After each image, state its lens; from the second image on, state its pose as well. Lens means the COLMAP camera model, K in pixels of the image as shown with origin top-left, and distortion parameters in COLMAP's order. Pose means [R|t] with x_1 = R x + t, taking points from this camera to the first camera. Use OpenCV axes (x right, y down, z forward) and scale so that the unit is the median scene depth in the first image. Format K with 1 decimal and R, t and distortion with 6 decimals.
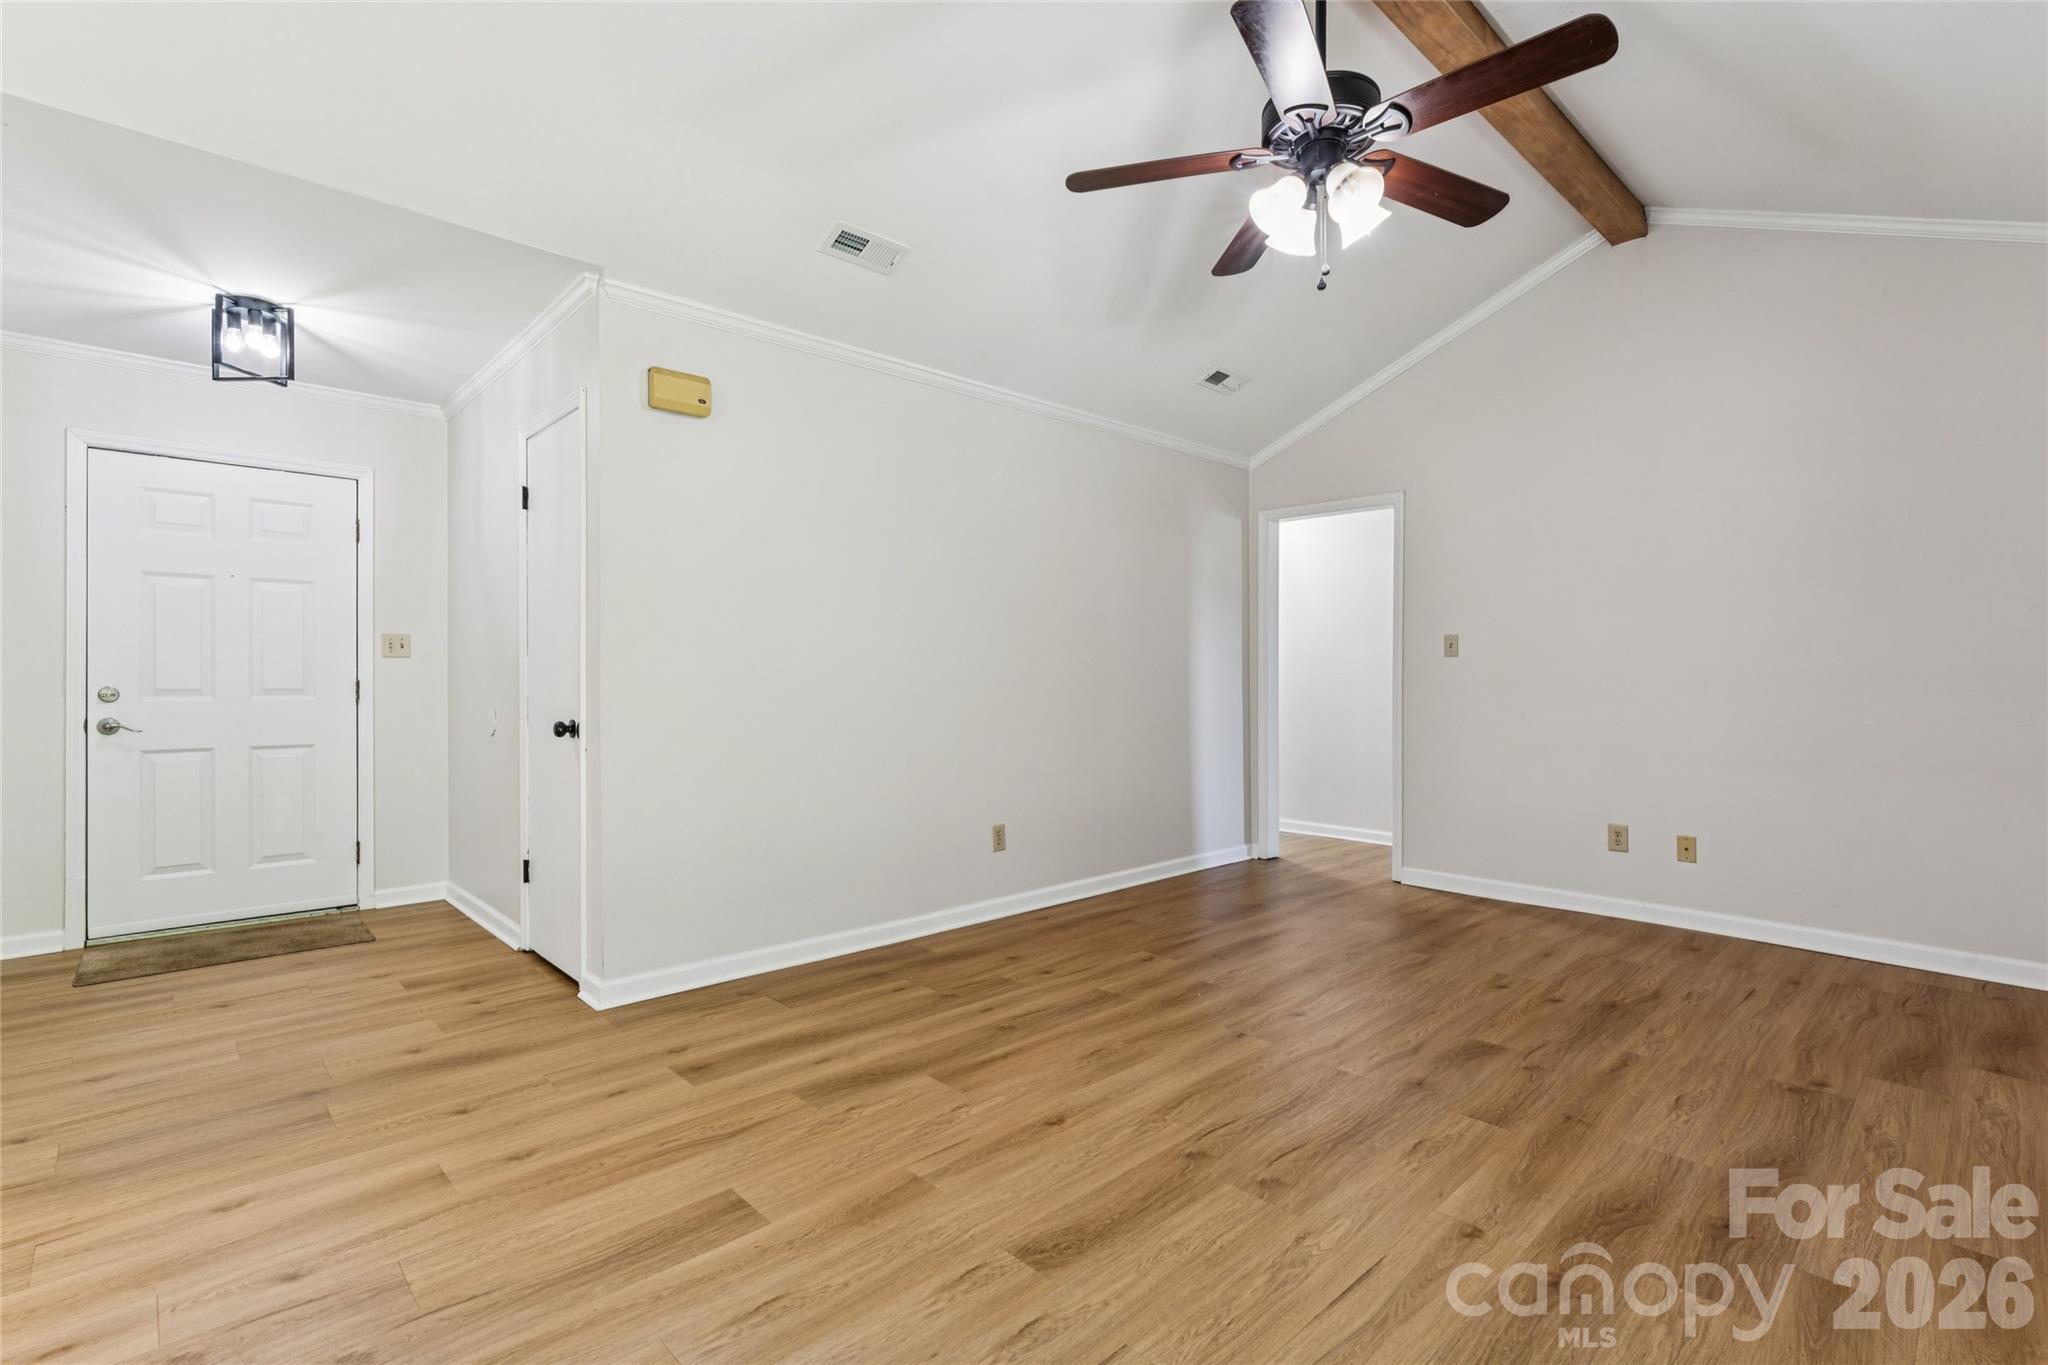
lens RADIAL K [[944.4, 0, 1028.8], [0, 944.4, 693.8], [0, 0, 1]] dist [-0.000795, -0.000304]
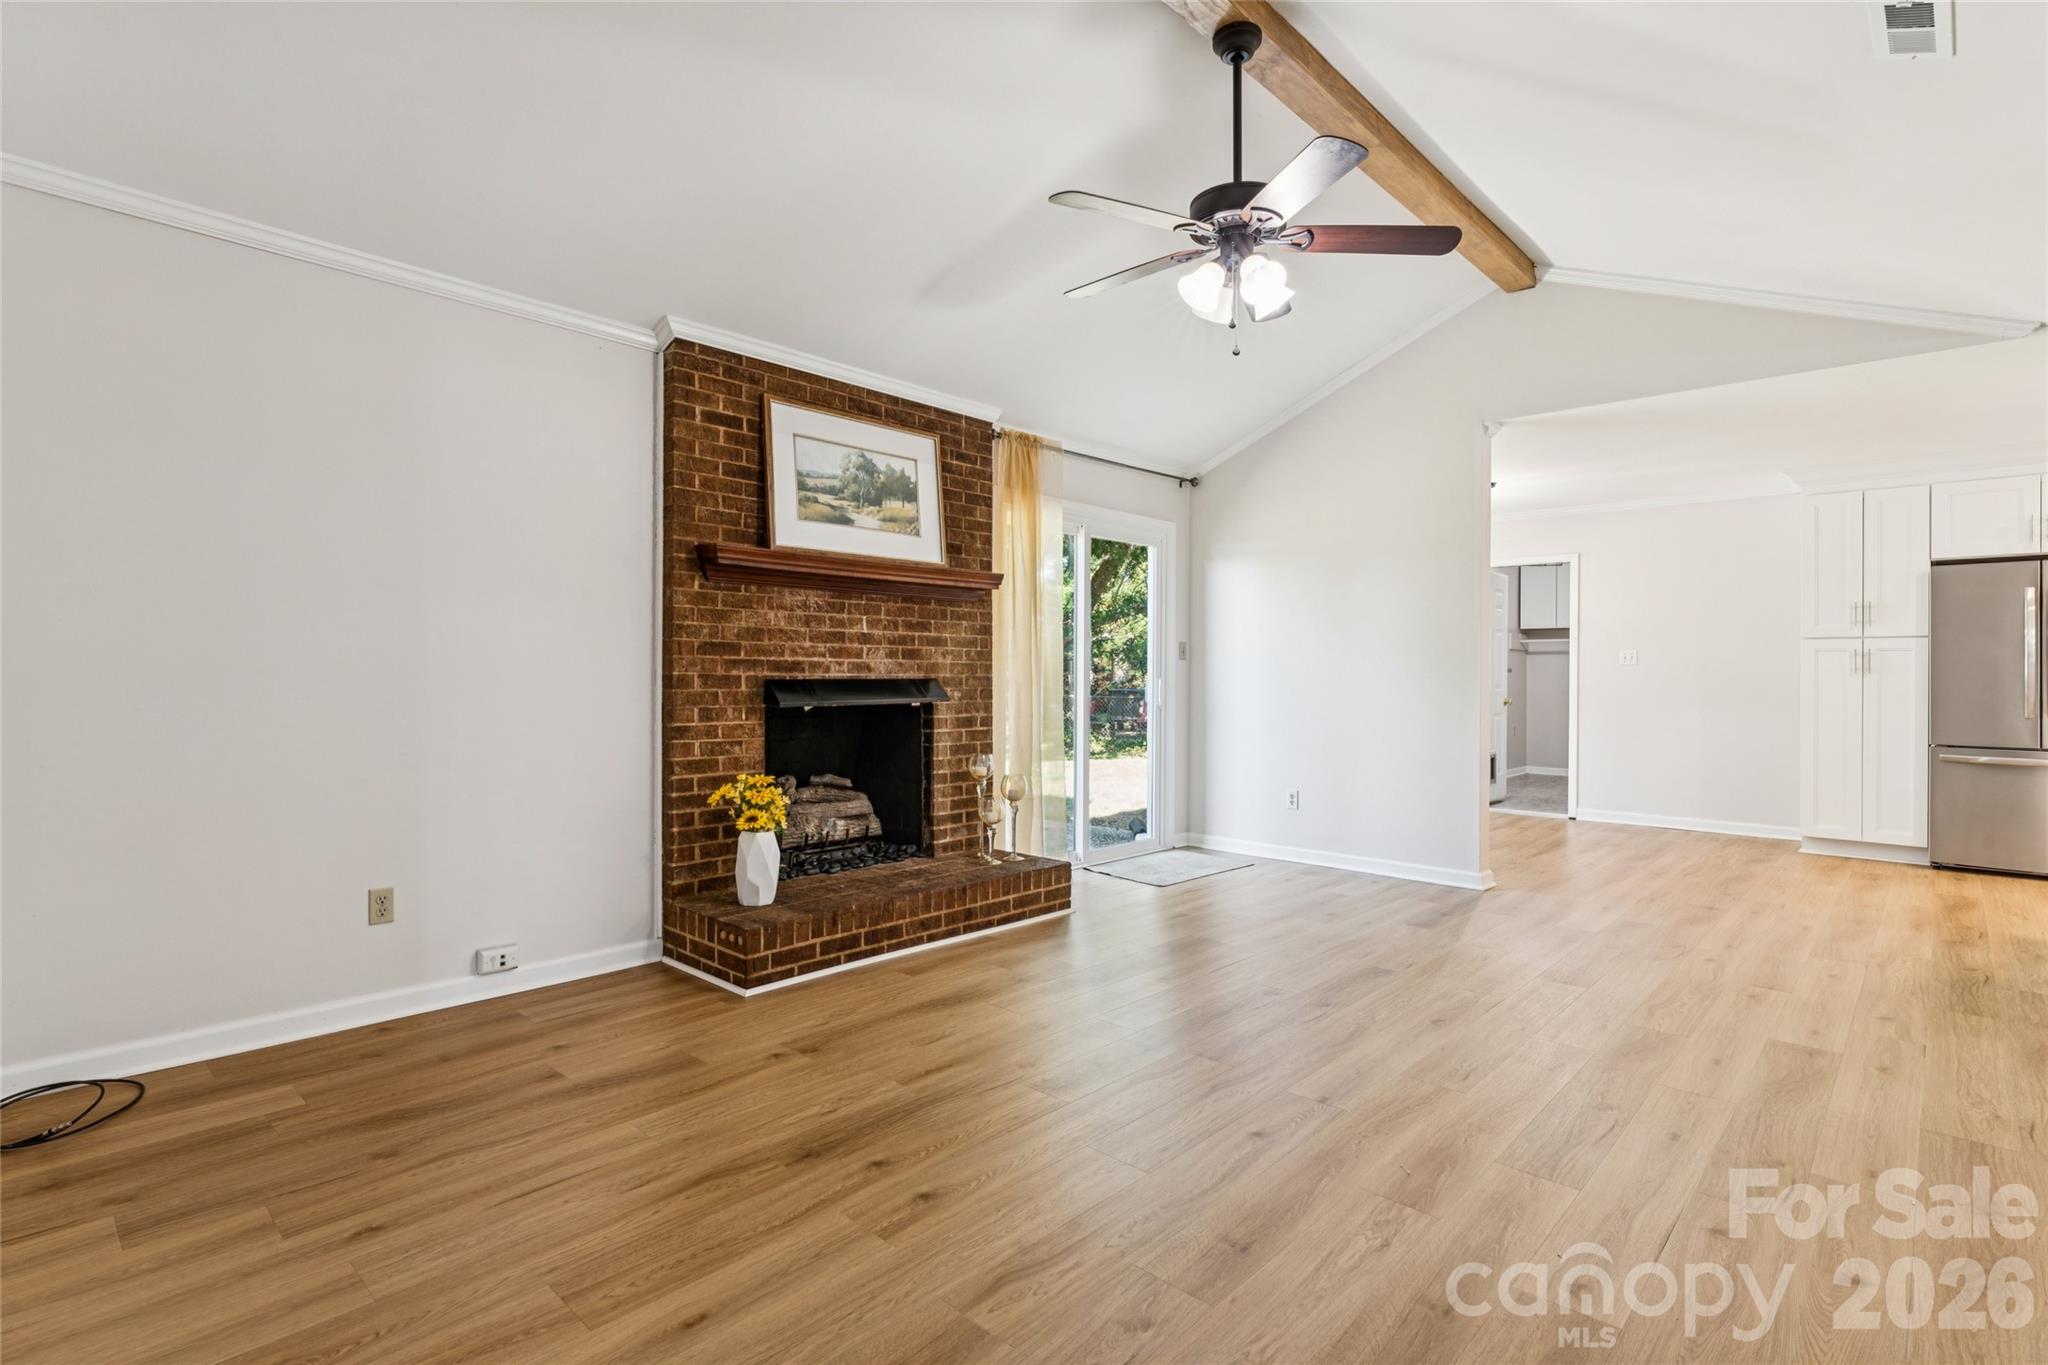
lens RADIAL K [[989.8, 0, 1024.0], [0, 989.8, 682.5], [0, 0, 1]] dist [0.000412, 0.000298]
pose [[-0.998458, -0.008353, -0.054874, 0.577571], [-0.009804, 0.999608, 0.026227, -0.039983], [0.054634, 0.026725, -0.998149, 1.973926]]
